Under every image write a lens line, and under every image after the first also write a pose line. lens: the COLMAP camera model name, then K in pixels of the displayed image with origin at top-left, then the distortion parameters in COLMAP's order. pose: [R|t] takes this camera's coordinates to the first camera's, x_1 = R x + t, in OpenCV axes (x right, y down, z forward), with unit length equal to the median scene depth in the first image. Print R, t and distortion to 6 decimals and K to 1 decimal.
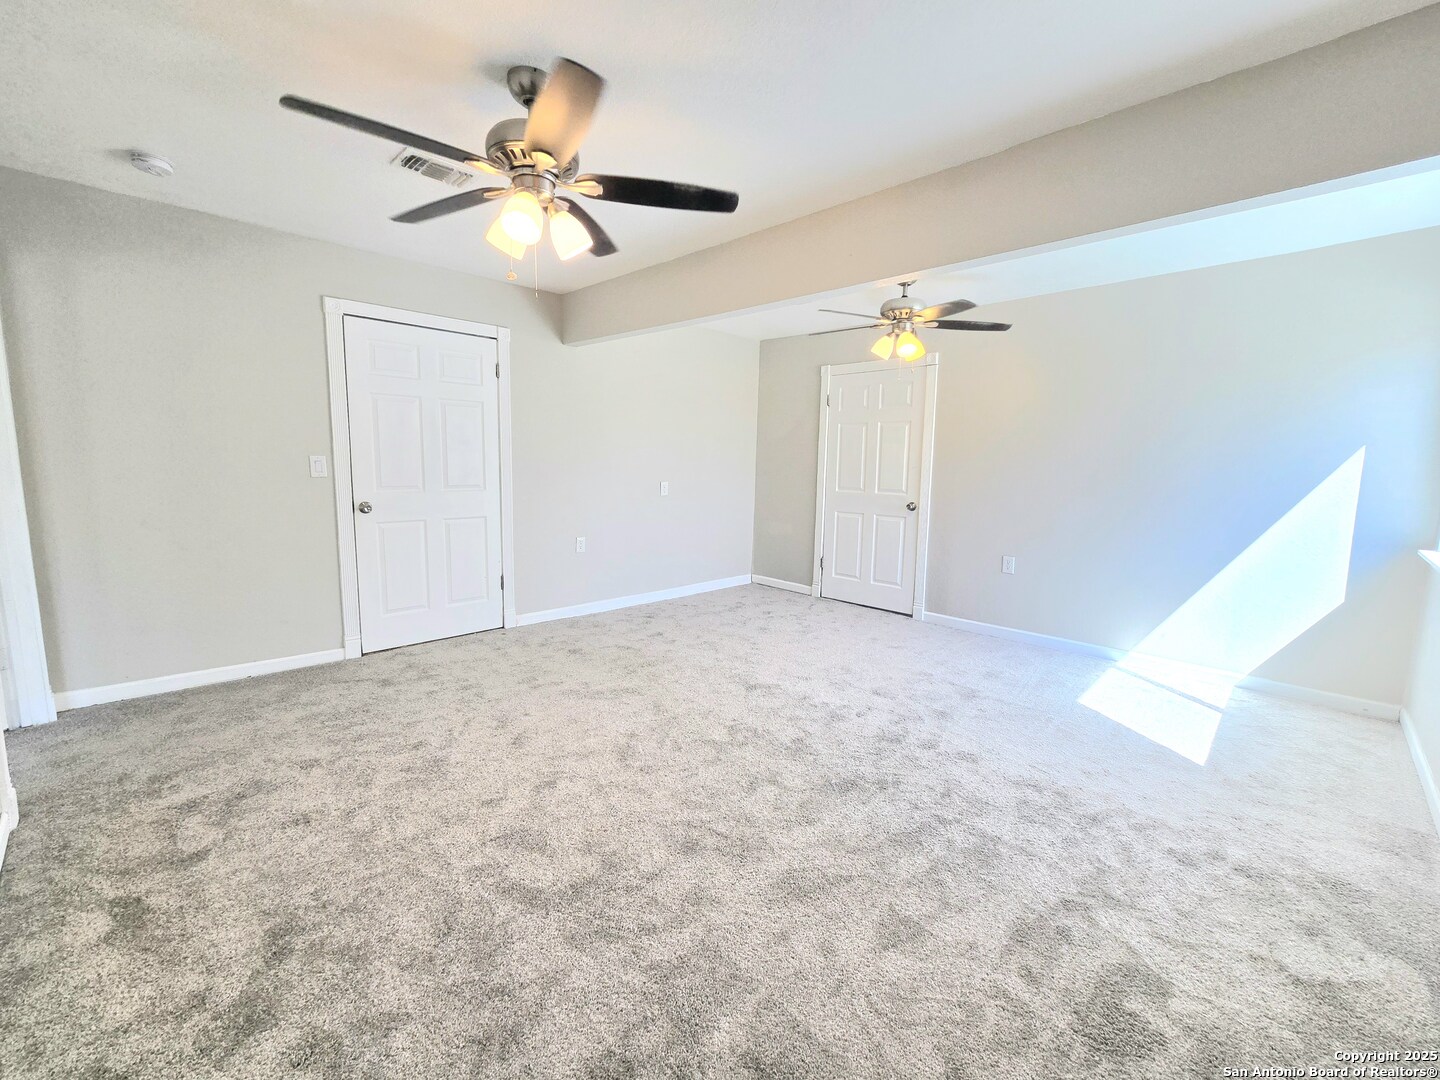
lens RADIAL K [[590.5, 0, 717.1], [0, 590.5, 536.1], [0, 0, 1]] dist [-0.002646, -0.000231]
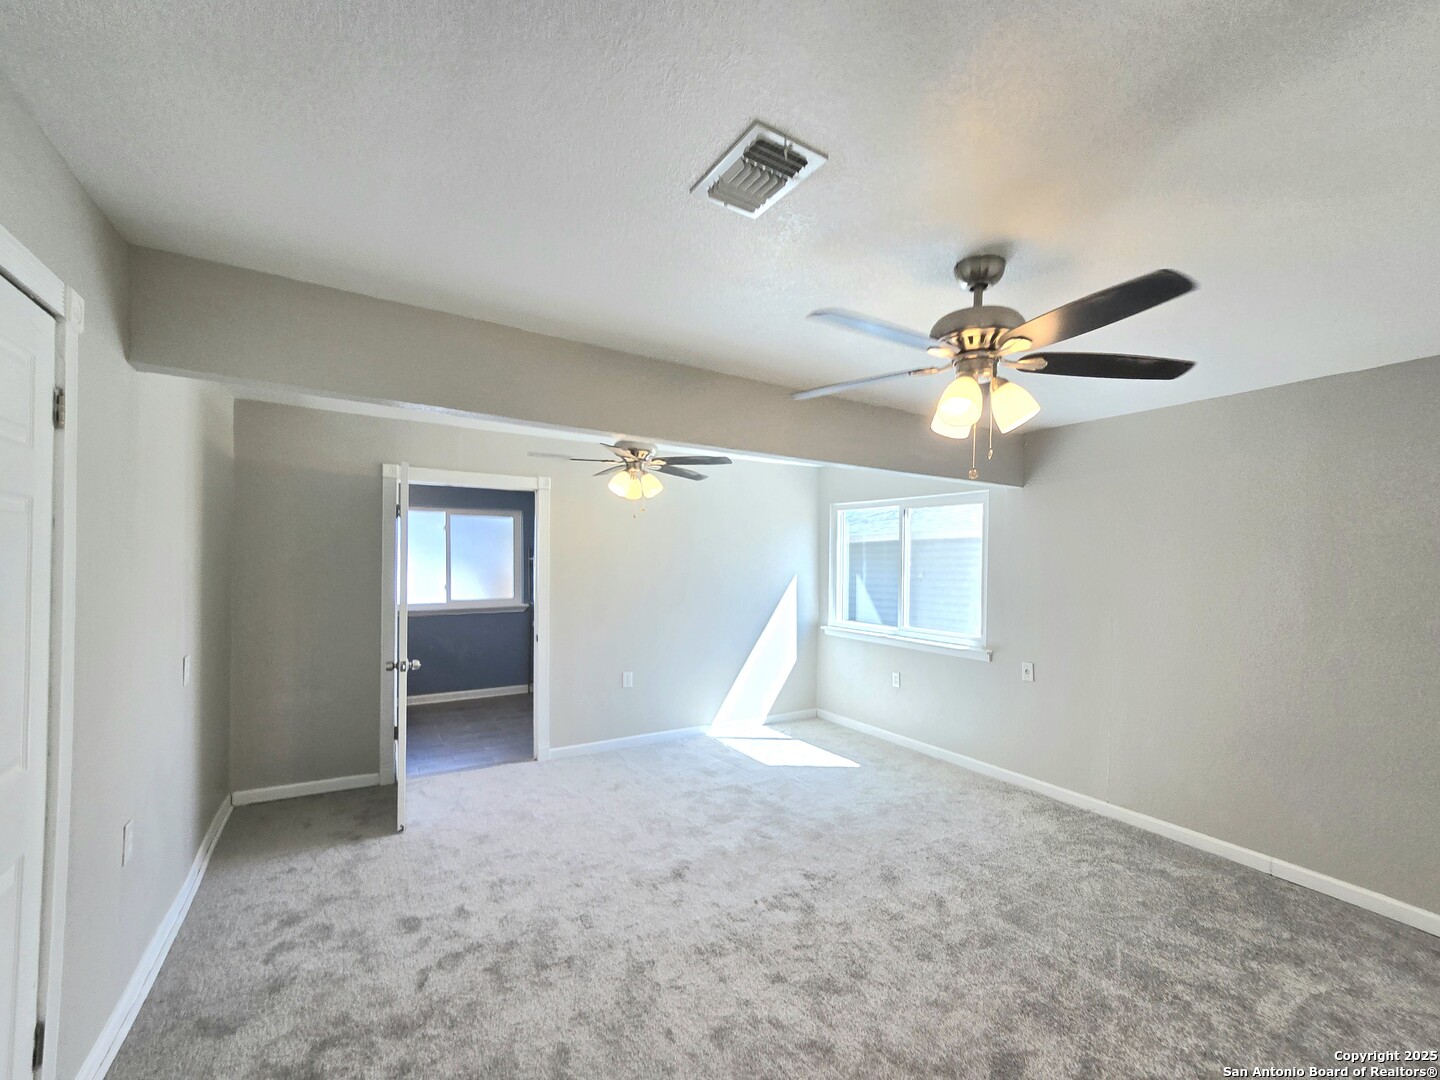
lens RADIAL K [[649.3, 0, 724.1], [0, 649.3, 558.0], [0, 0, 1]] dist [0.029874, 0.000321]
pose [[0.212683, -0.010038, 0.977070, -0.841226], [0.121812, 0.992419, -0.016319, -0.173722], [-0.969499, 0.122490, 0.212293, 0.686383]]
